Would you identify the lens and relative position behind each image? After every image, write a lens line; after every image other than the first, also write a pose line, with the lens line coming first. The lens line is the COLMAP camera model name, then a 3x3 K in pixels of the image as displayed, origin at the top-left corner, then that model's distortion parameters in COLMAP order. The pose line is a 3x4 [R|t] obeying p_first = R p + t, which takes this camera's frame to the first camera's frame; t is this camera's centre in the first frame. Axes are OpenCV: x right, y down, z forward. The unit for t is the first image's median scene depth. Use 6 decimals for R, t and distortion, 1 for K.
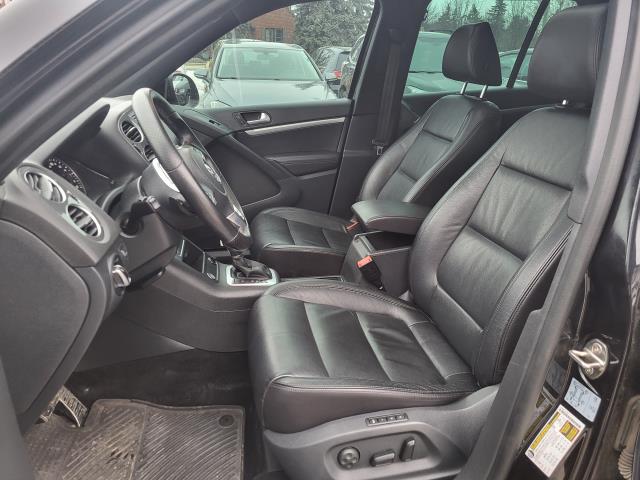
lens RADIAL K [[482.2, 0, 322.2], [0, 482.2, 240.5], [0, 0, 1]] dist [0.089371, -0.074284]
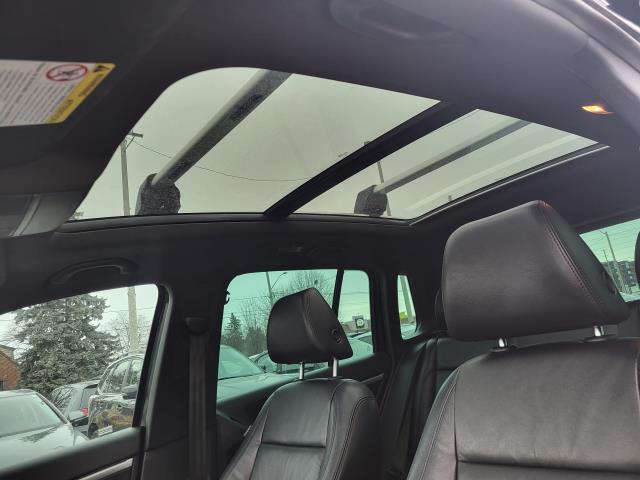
lens RADIAL K [[482.2, 0, 322.2], [0, 482.2, 240.5], [0, 0, 1]] dist [0.089371, -0.074284]
pose [[0.869124, -0.066063, 0.490163, -0.013199], [0.339947, 0.799633, -0.494998, -0.032999], [-0.359249, 0.596844, 0.717438, 0.118289]]
